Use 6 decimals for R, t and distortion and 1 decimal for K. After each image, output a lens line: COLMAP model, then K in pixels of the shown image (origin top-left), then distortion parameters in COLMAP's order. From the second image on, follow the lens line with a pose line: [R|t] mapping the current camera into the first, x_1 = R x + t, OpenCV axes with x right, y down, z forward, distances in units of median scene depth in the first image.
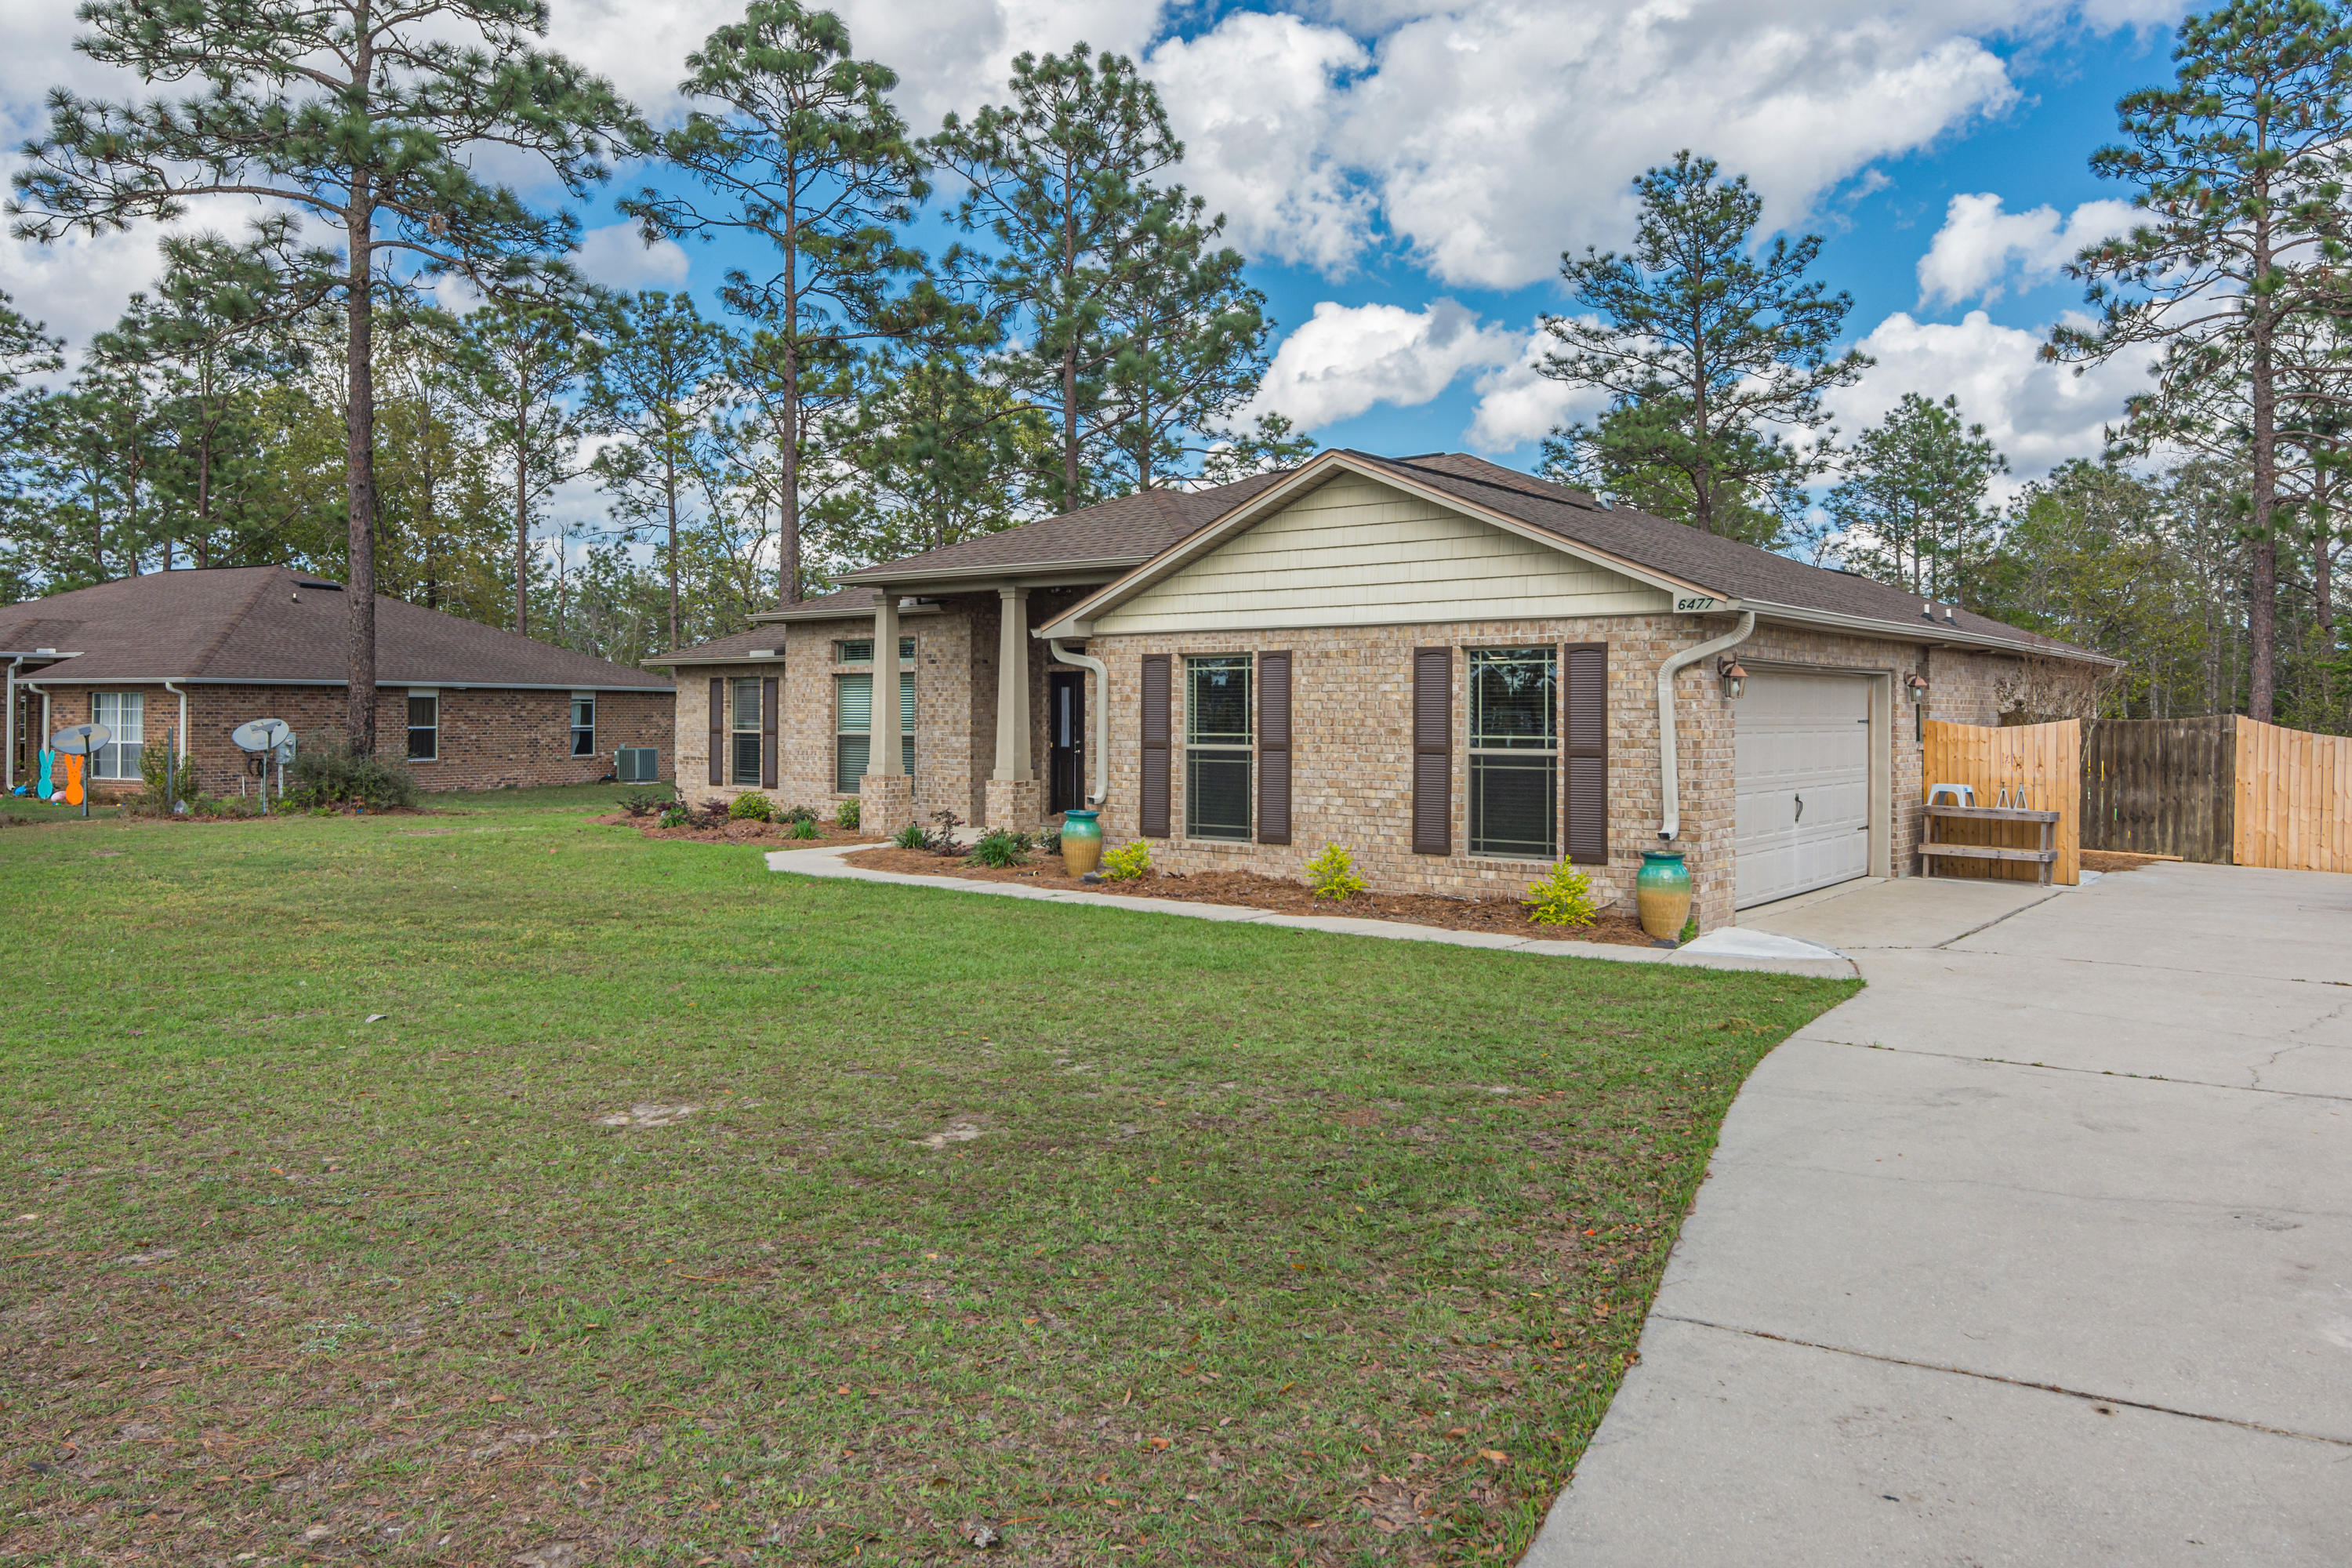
lens RADIAL K [[1603.1, 0, 1178.9], [0, 1603.1, 707.5], [0, 0, 1]] dist [0.000096, -0.002511]
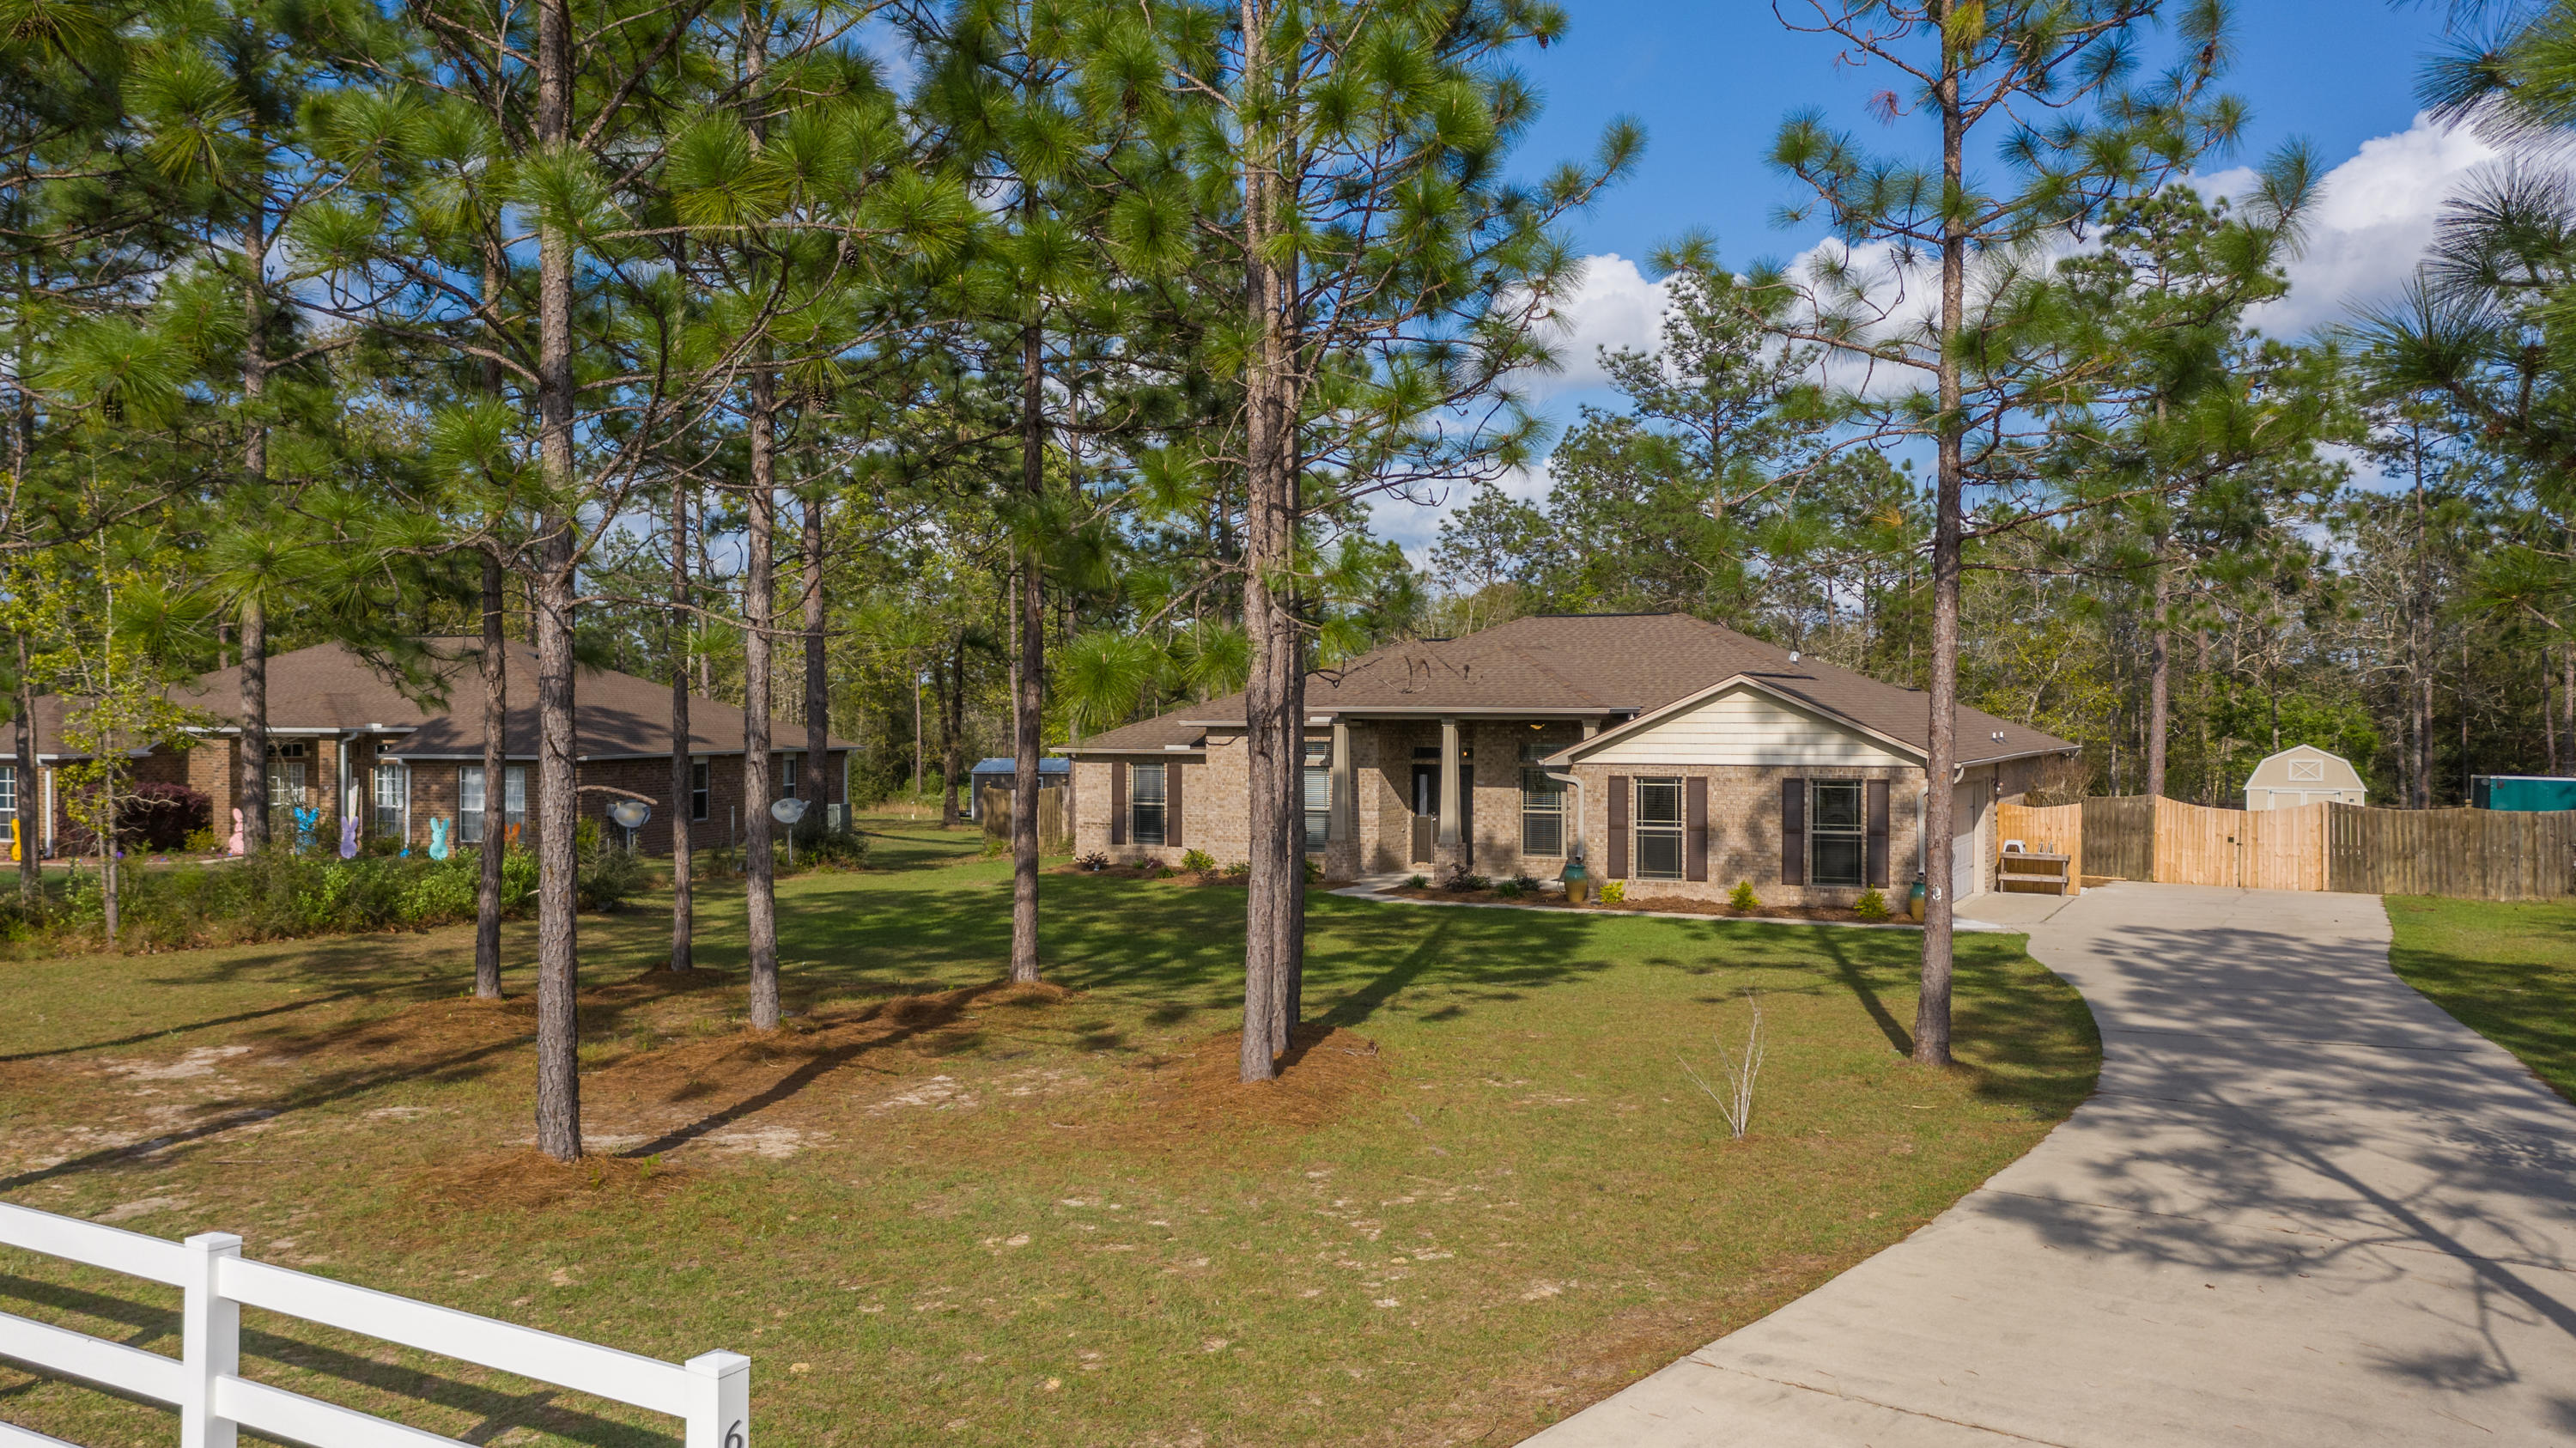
lens RADIAL K [[2032.7, 0, 1288.0], [0, 2032.7, 724.0], [0, 0, 1]] dist [0.001133, -0.220100]
pose [[0.981919, -0.002299, 0.189288, -0.832460], [0.000880, 0.999971, 0.007580, -0.112277], [-0.189300, -0.007276, 0.981892, -1.191062]]
